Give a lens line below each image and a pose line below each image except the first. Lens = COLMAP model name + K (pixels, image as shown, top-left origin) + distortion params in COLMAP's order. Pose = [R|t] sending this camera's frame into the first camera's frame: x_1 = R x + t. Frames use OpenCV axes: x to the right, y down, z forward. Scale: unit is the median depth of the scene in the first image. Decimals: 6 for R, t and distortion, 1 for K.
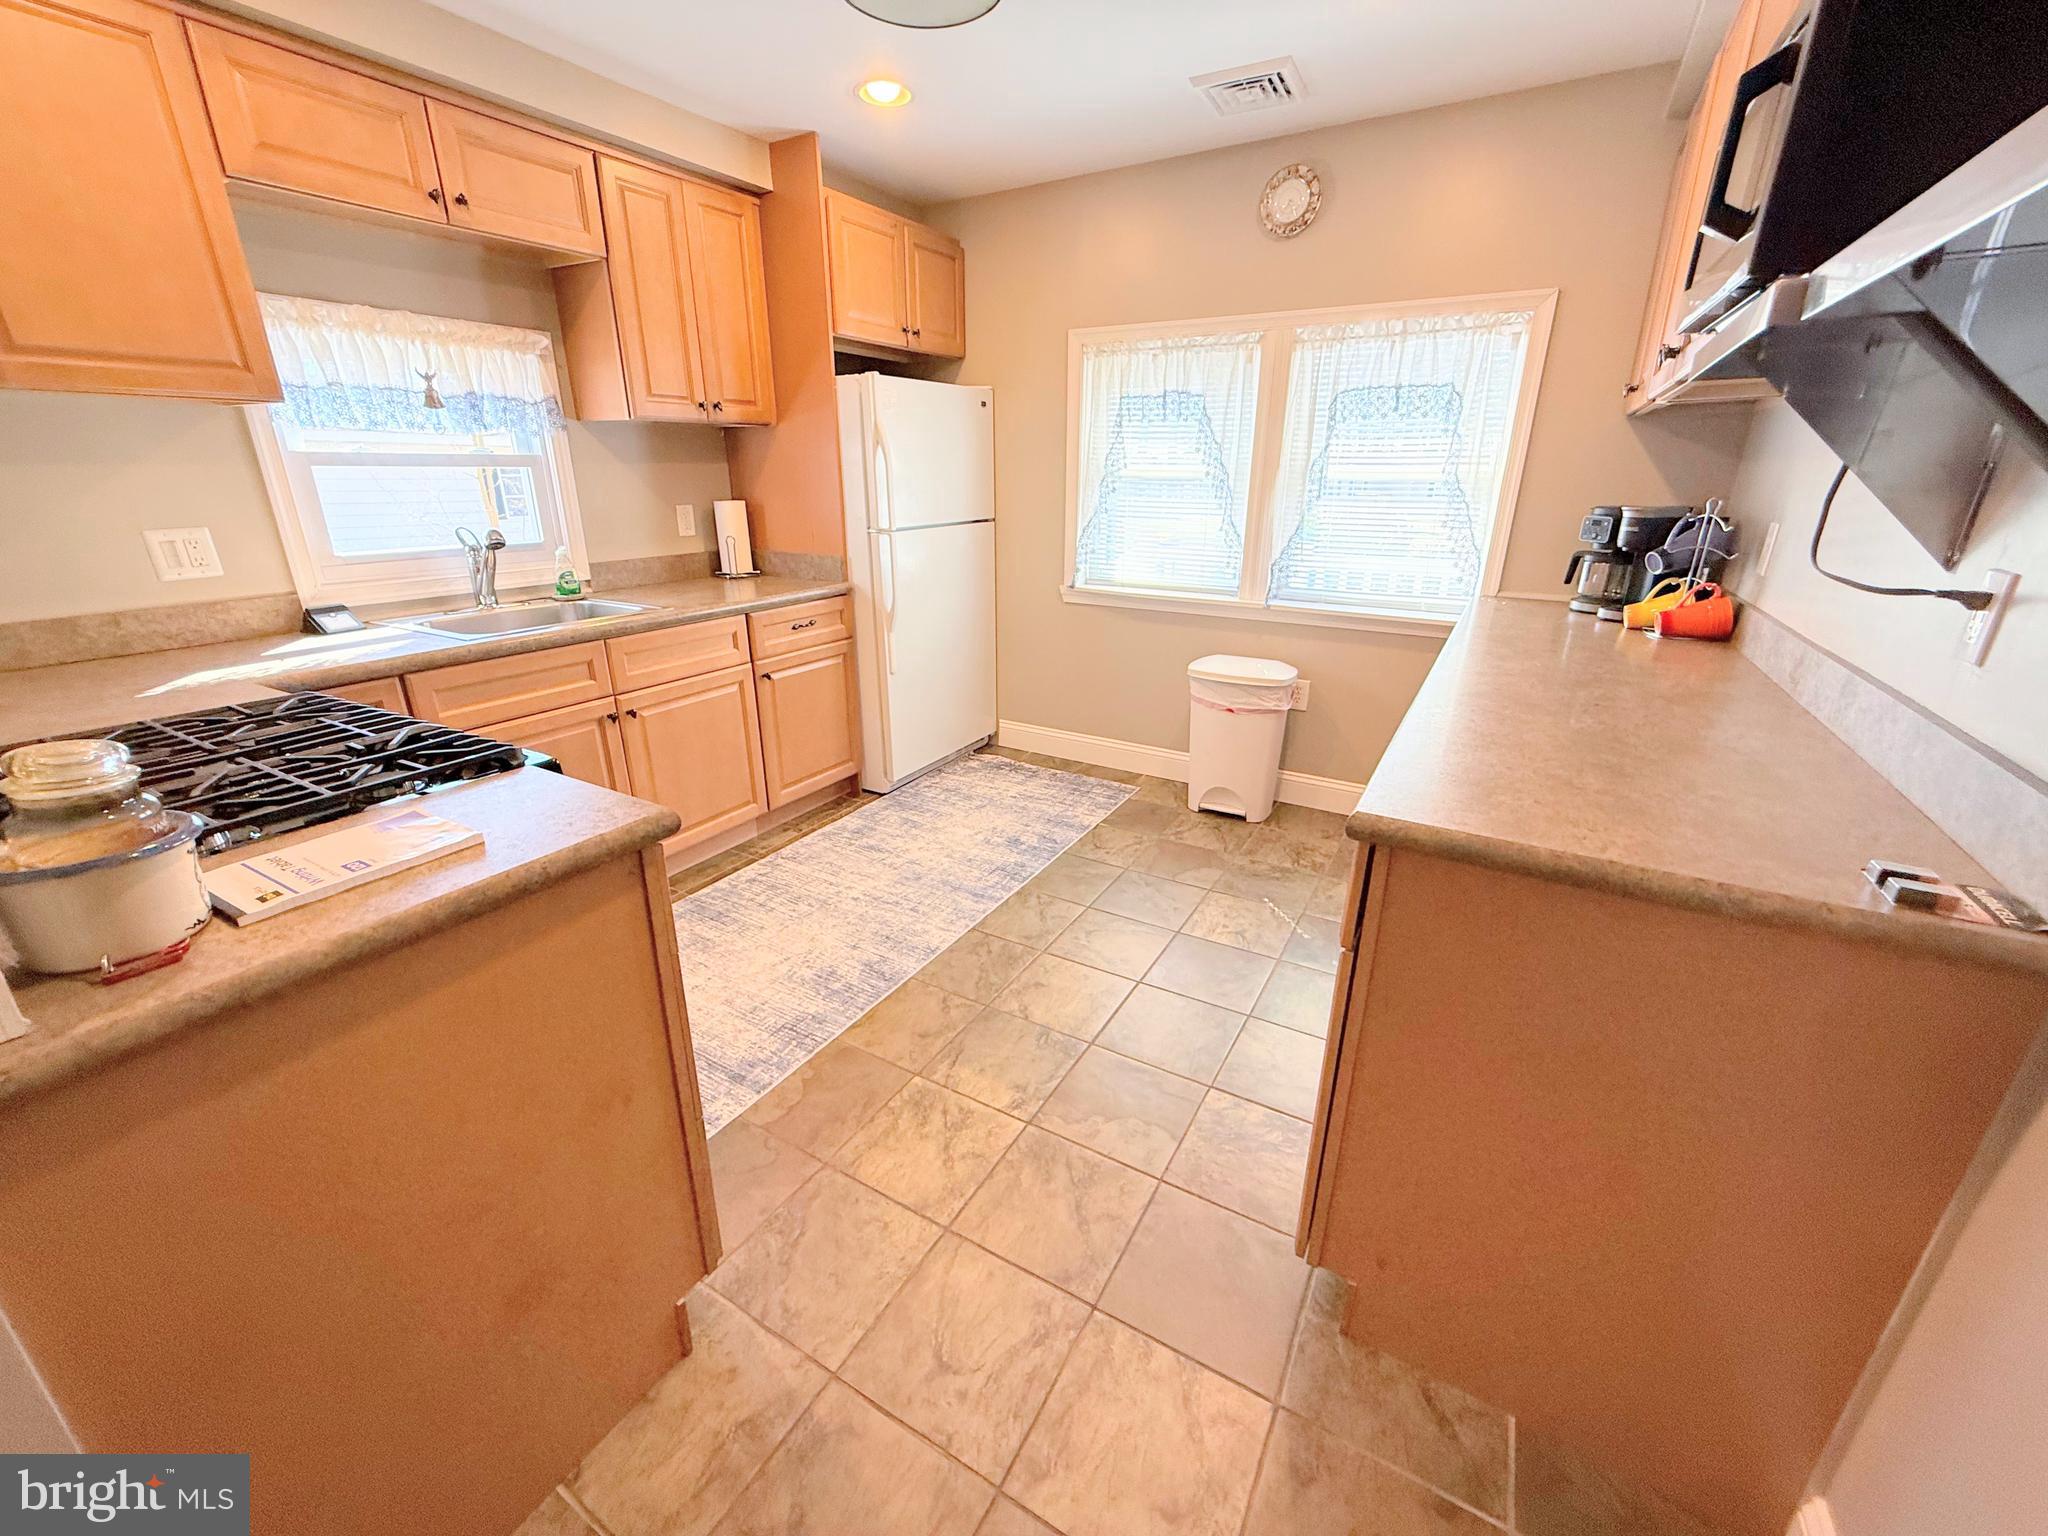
lens RADIAL K [[819.7, 0, 1018.1], [0, 819.7, 768.5], [0, 0, 1]] dist [0.000819, 0.000265]
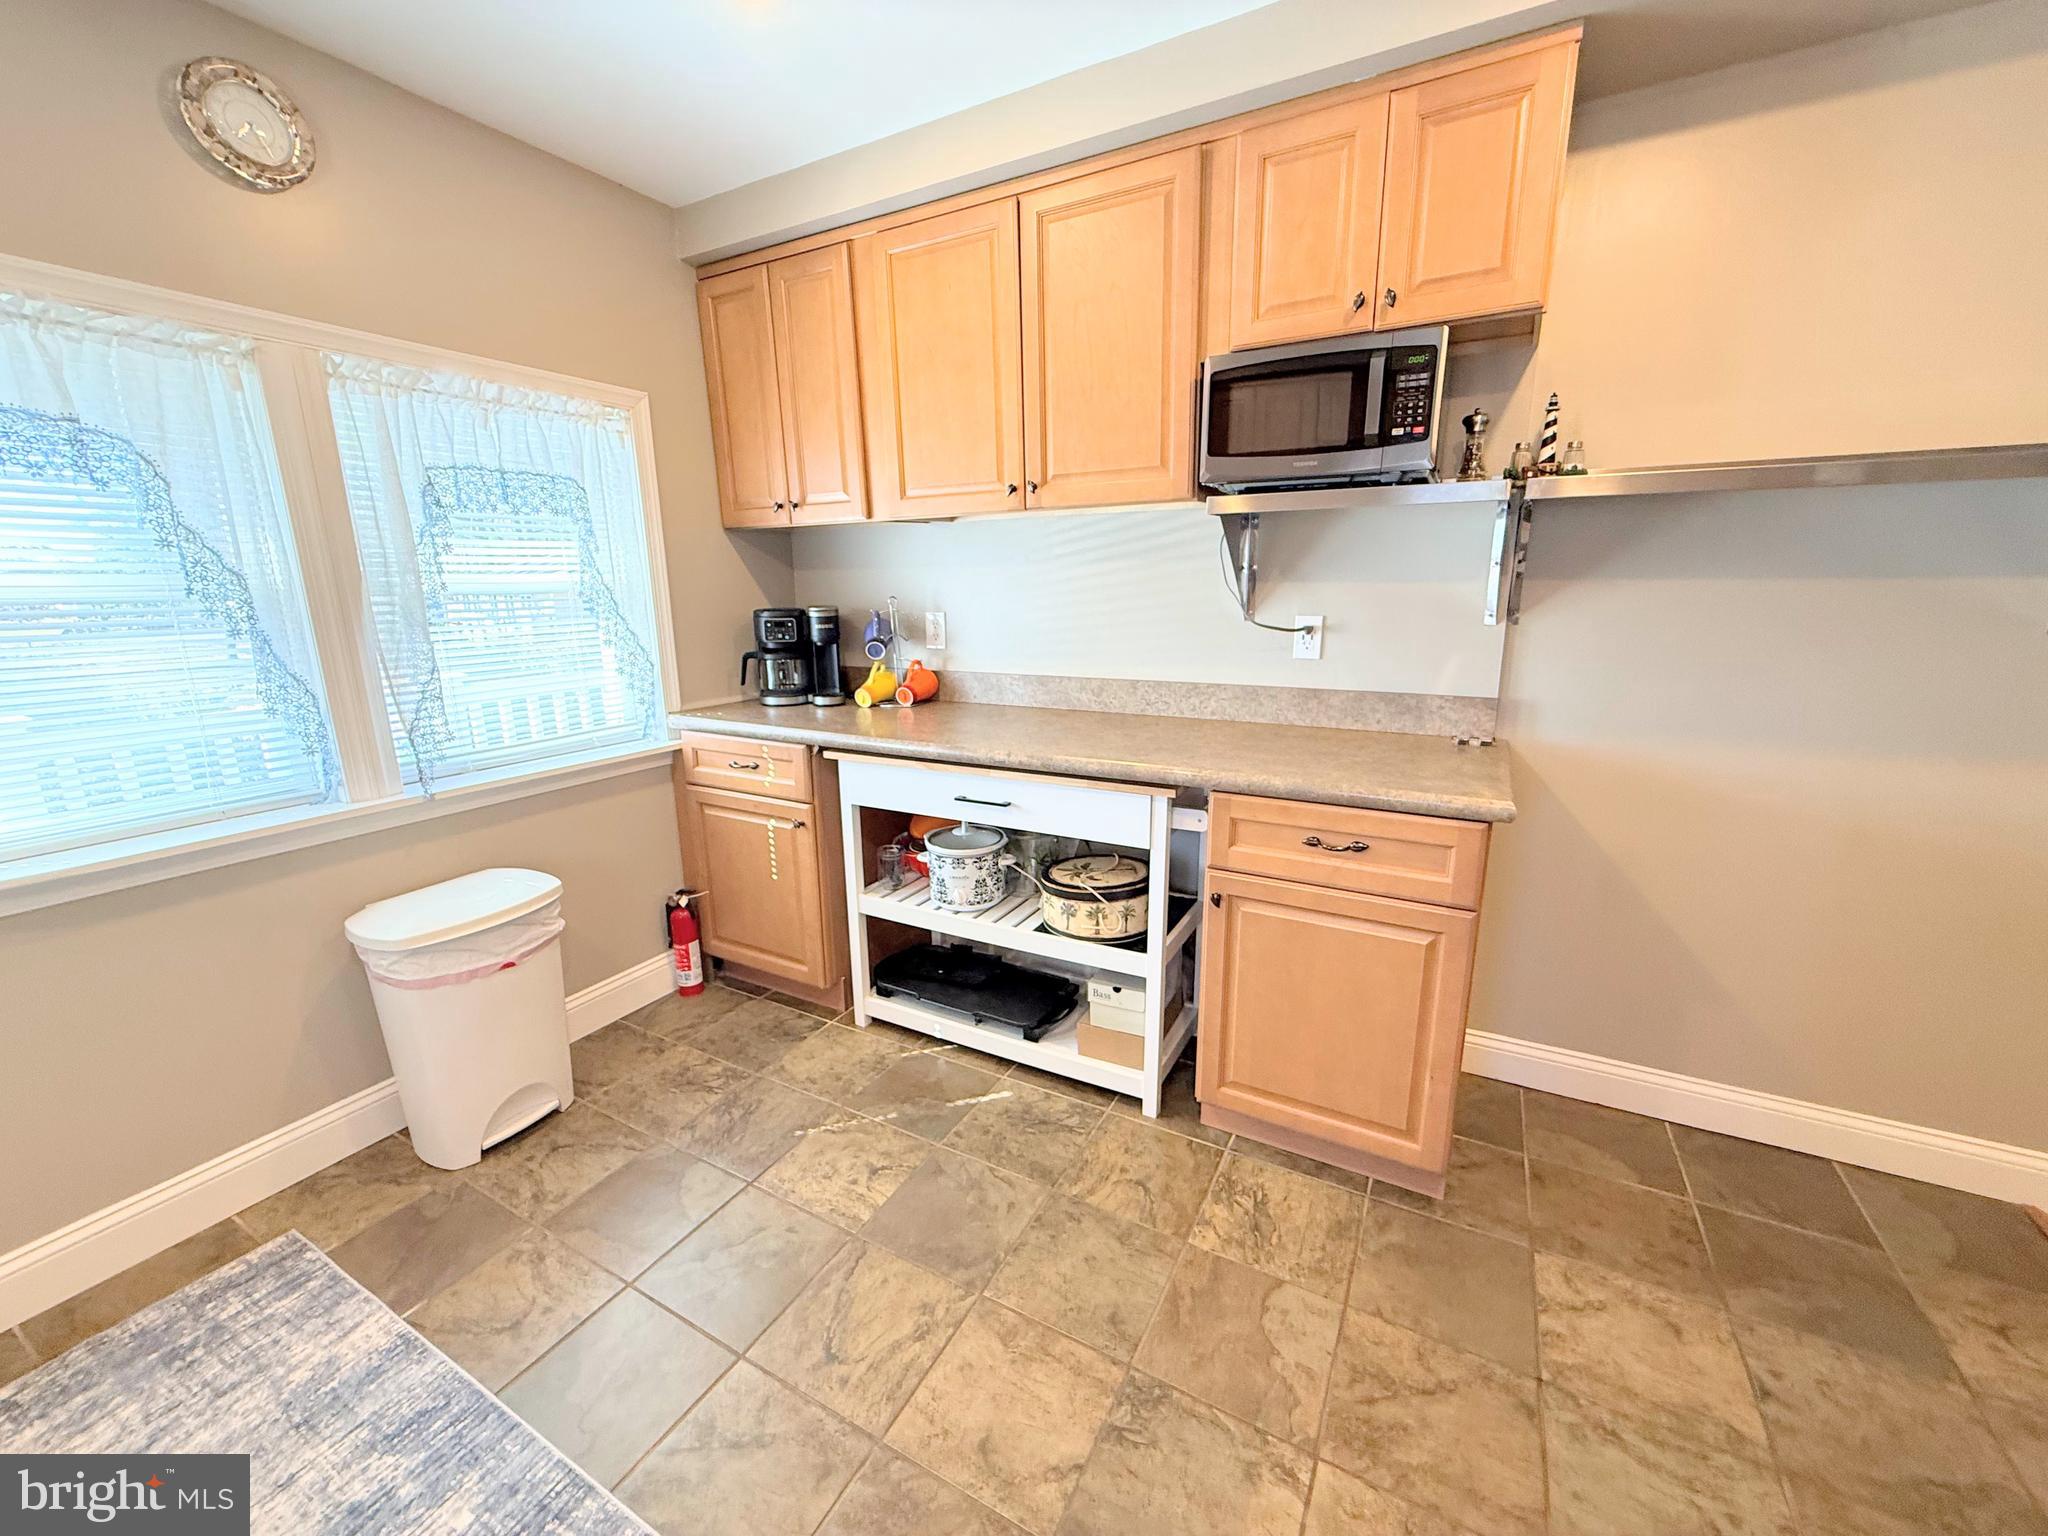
lens RADIAL K [[819.7, 0, 1018.1], [0, 819.7, 768.5], [0, 0, 1]] dist [0.000819, 0.000265]
pose [[-0.027927, -0.230226, 0.972736, -0.311820], [0.354235, 0.907685, 0.225000, -0.210068], [-0.934739, 0.350861, 0.056205, 0.579955]]
